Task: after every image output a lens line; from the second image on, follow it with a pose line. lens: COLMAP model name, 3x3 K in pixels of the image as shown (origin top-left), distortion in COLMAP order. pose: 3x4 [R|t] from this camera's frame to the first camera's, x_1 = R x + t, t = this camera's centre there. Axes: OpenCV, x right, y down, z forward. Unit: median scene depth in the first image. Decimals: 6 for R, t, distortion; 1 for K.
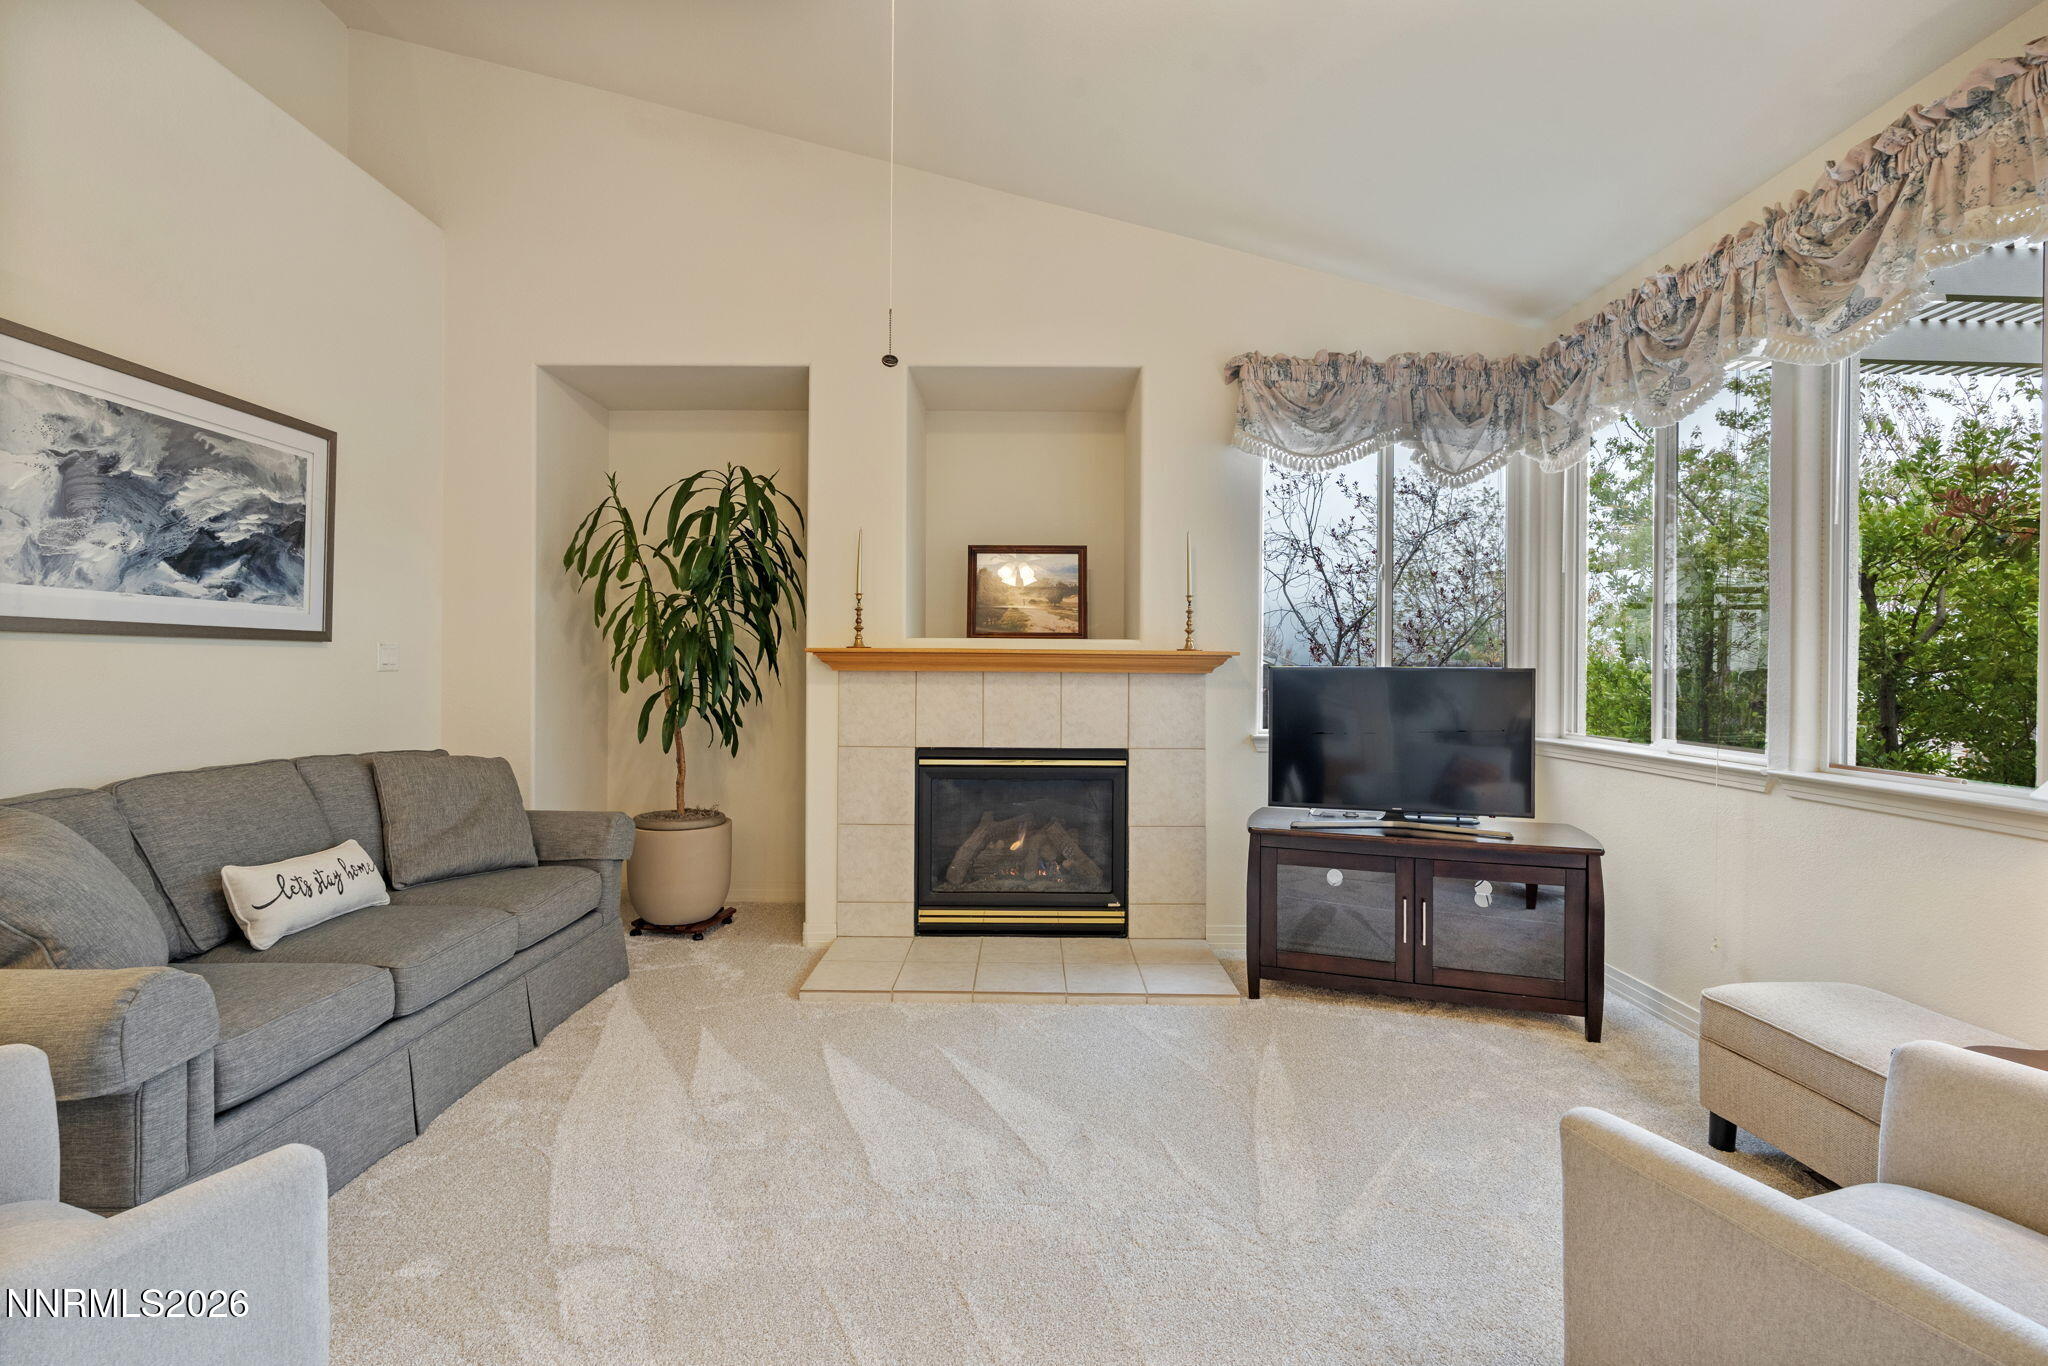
lens RADIAL K [[899.1, 0, 1018.4], [0, 899.1, 671.6], [0, 0, 1]] dist [-0.008791, 0.001149]
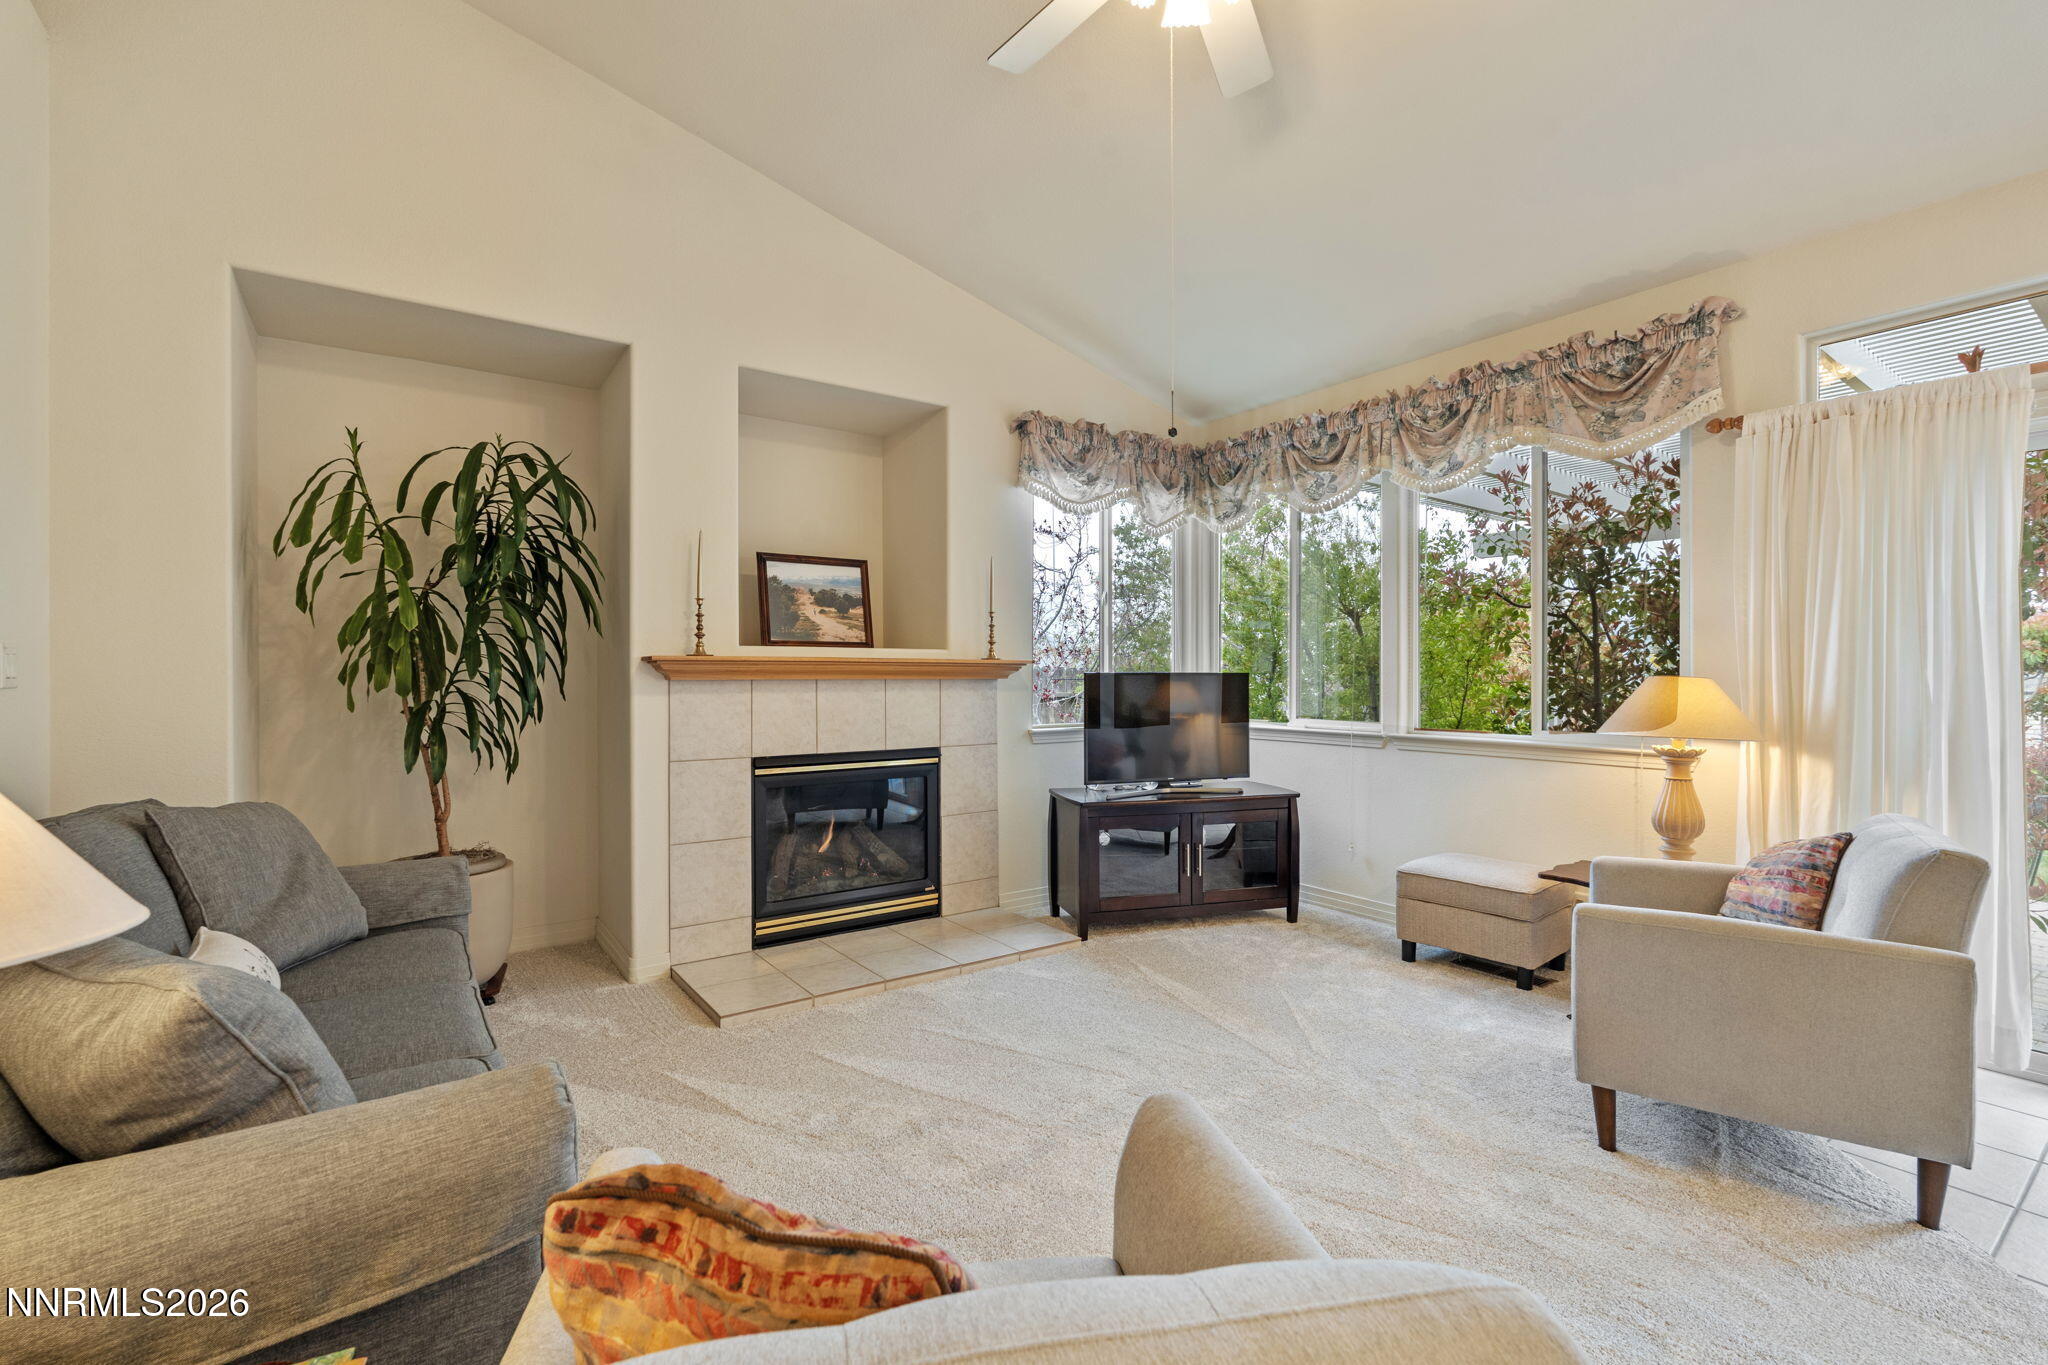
lens RADIAL K [[899.1, 0, 998.0], [0, 899.1, 680.7], [0, 0, 1]] dist [-0.008791, 0.001149]
pose [[0.815234, -0.011097, 0.579026, -0.468421], [0.009365, 0.999938, 0.005978, -0.002498], [-0.579056, 0.000548, 0.815287, 0.049284]]
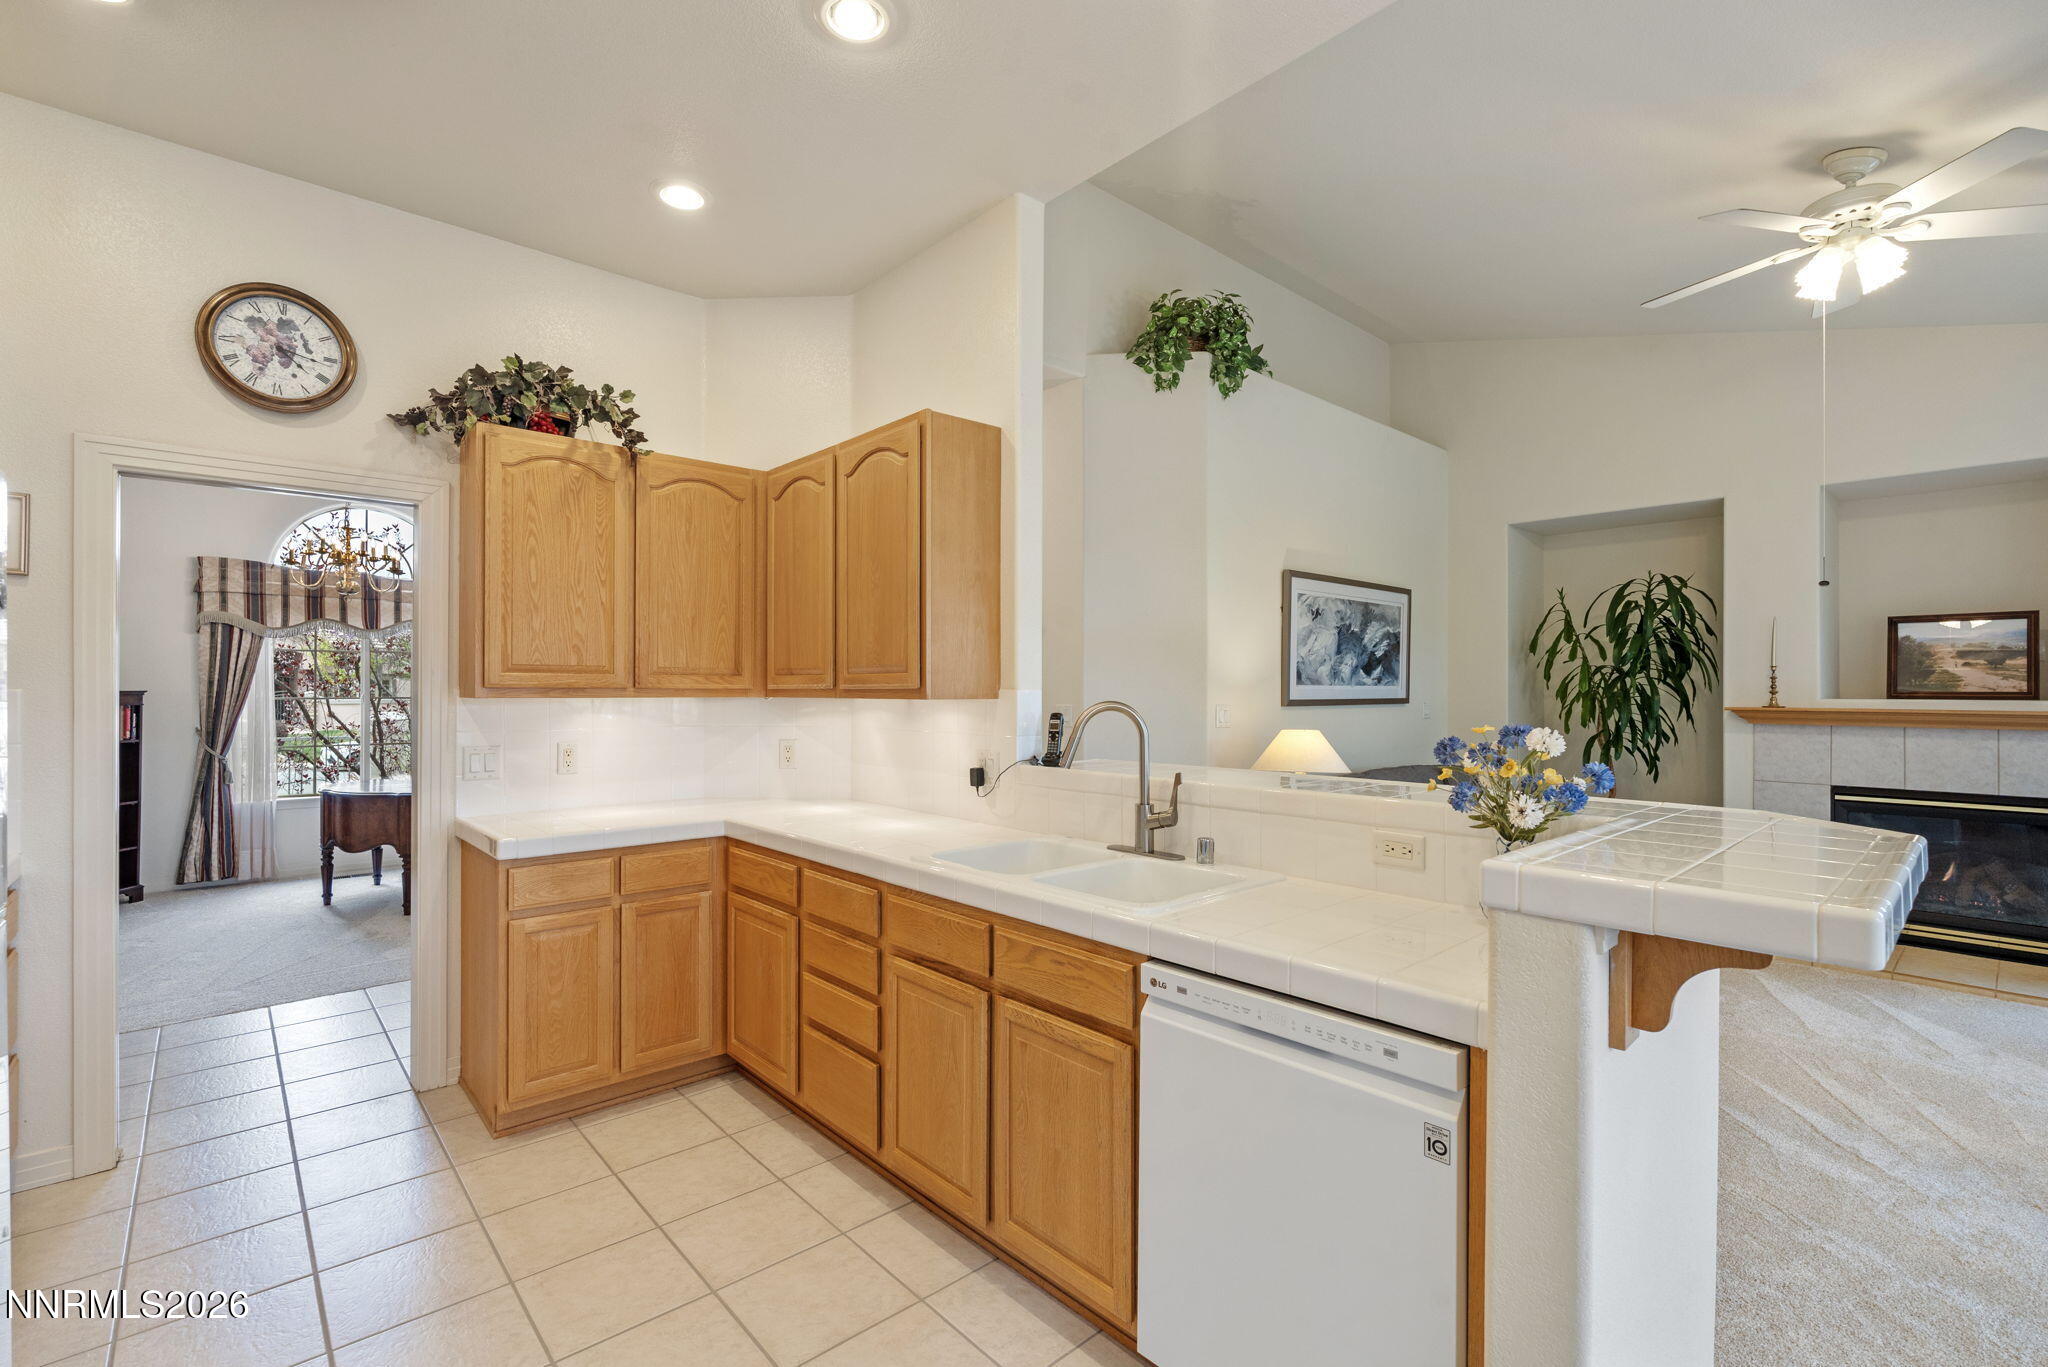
lens RADIAL K [[899.1, 0, 1020.2], [0, 899.1, 687.7], [0, 0, 1]] dist [-0.008791, 0.001149]
pose [[0.670844, -0.006535, -0.741570, 0.053994], [-0.002768, 0.999932, -0.011317, -0.036570], [0.741593, 0.009644, 0.670780, -0.701149]]
